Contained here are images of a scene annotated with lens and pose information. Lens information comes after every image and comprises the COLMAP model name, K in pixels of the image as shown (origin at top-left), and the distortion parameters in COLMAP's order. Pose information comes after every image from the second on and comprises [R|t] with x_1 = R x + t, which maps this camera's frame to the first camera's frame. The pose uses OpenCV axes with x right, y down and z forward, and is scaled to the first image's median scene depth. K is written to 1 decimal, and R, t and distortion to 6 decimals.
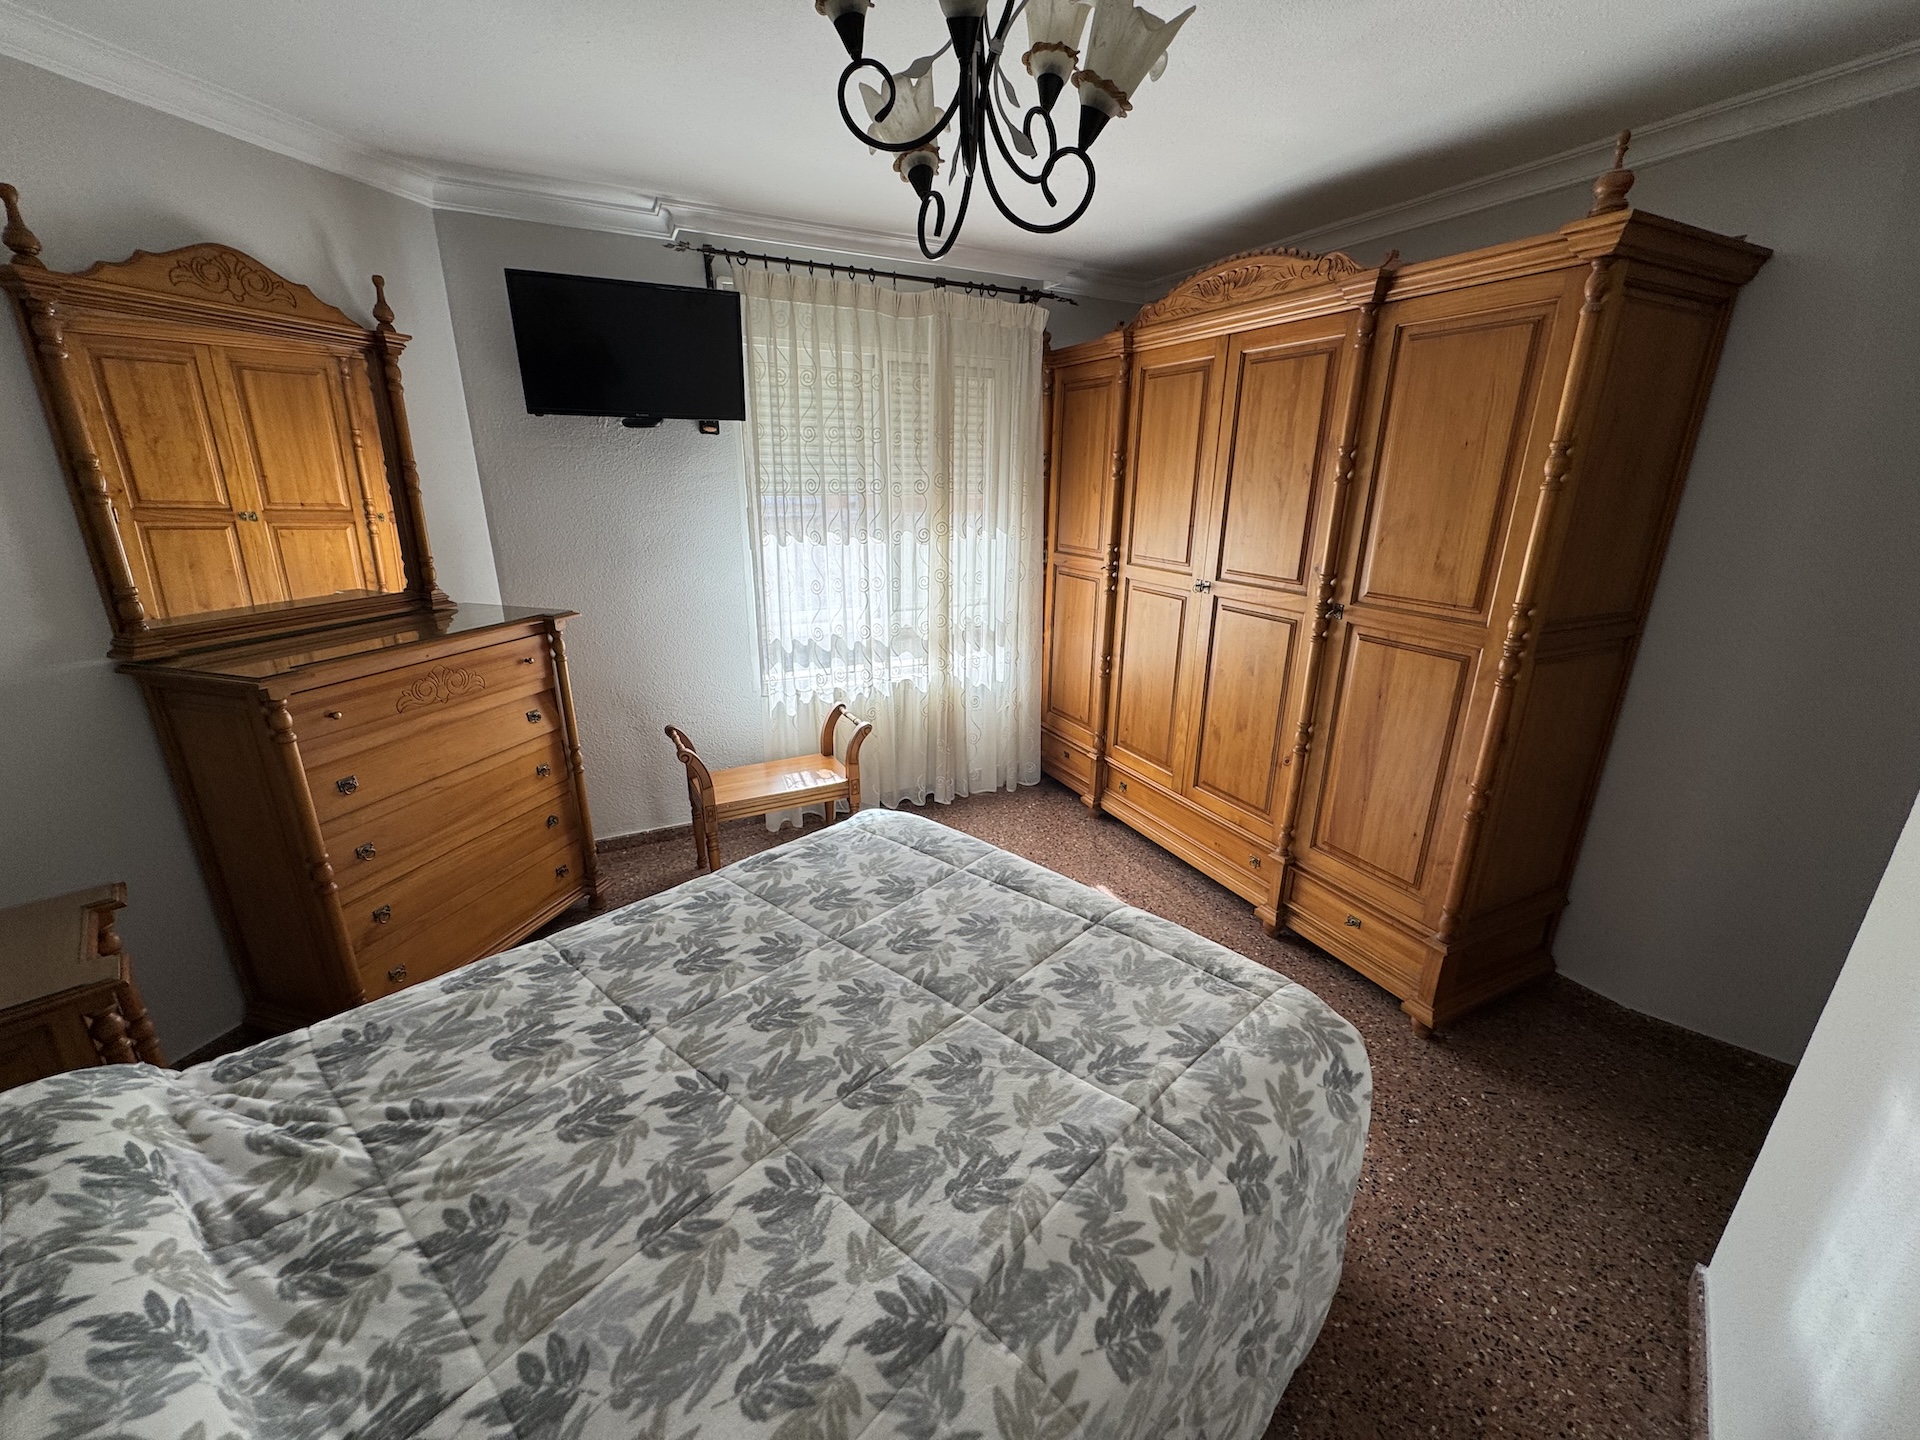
lens RADIAL K [[765.4, 0, 967.3], [0, 765.4, 713.9], [0, 0, 1]] dist [-0.004488, 0.001116]
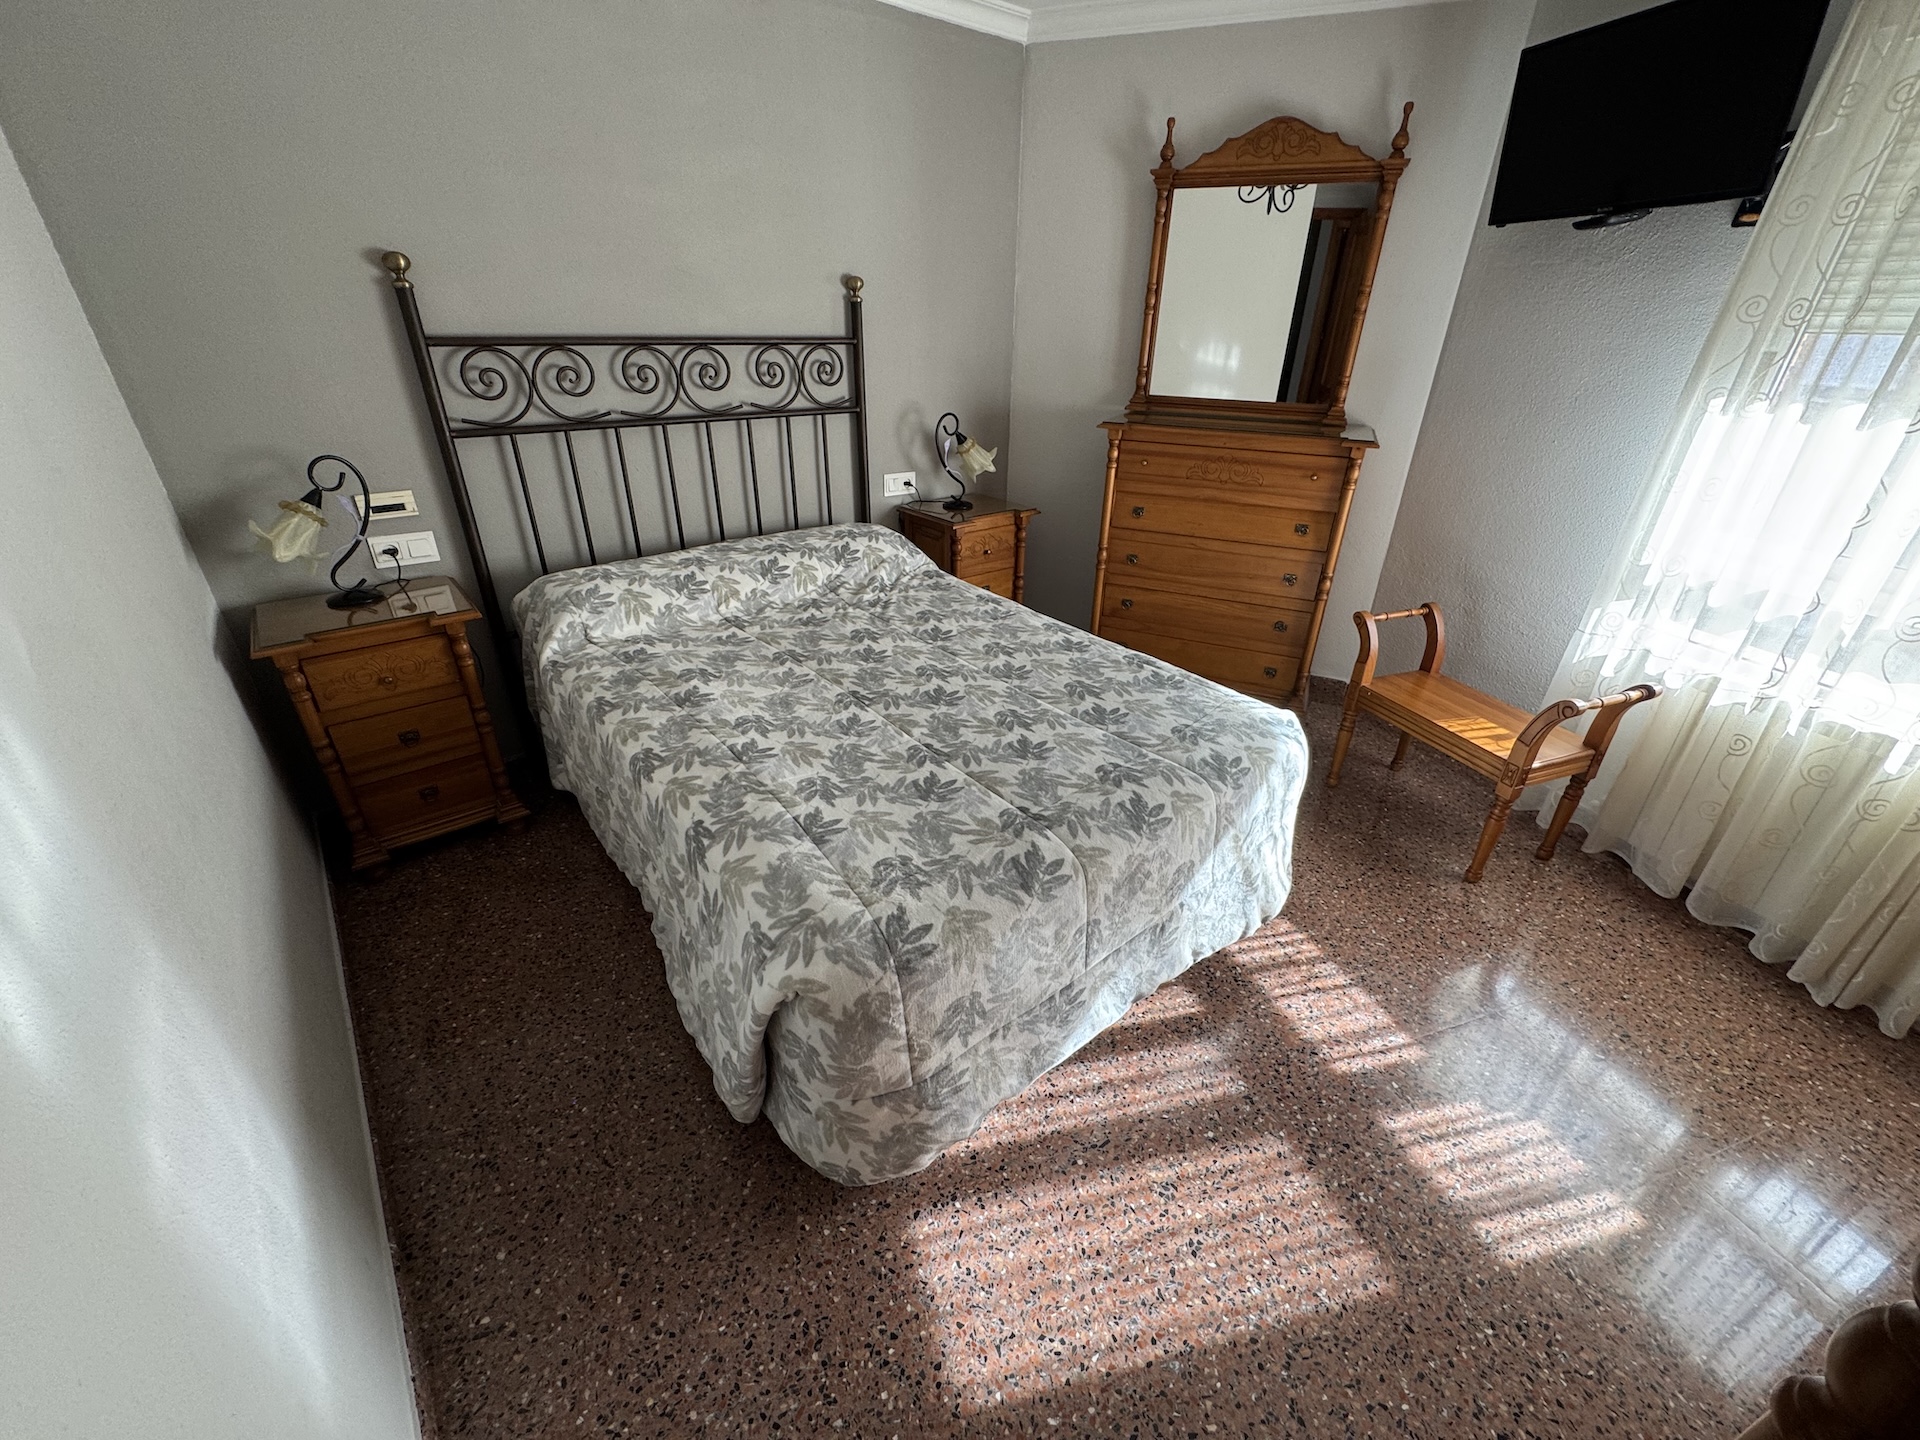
lens RADIAL K [[765.4, 0, 967.1], [0, 765.4, 717.5], [0, 0, 1]] dist [-0.004488, 0.001116]
pose [[-0.141322, 0.445297, -0.884160, 1.168557], [-0.314284, 0.826740, 0.466612, -0.259710], [0.938751, 0.343820, 0.023114, 1.153387]]
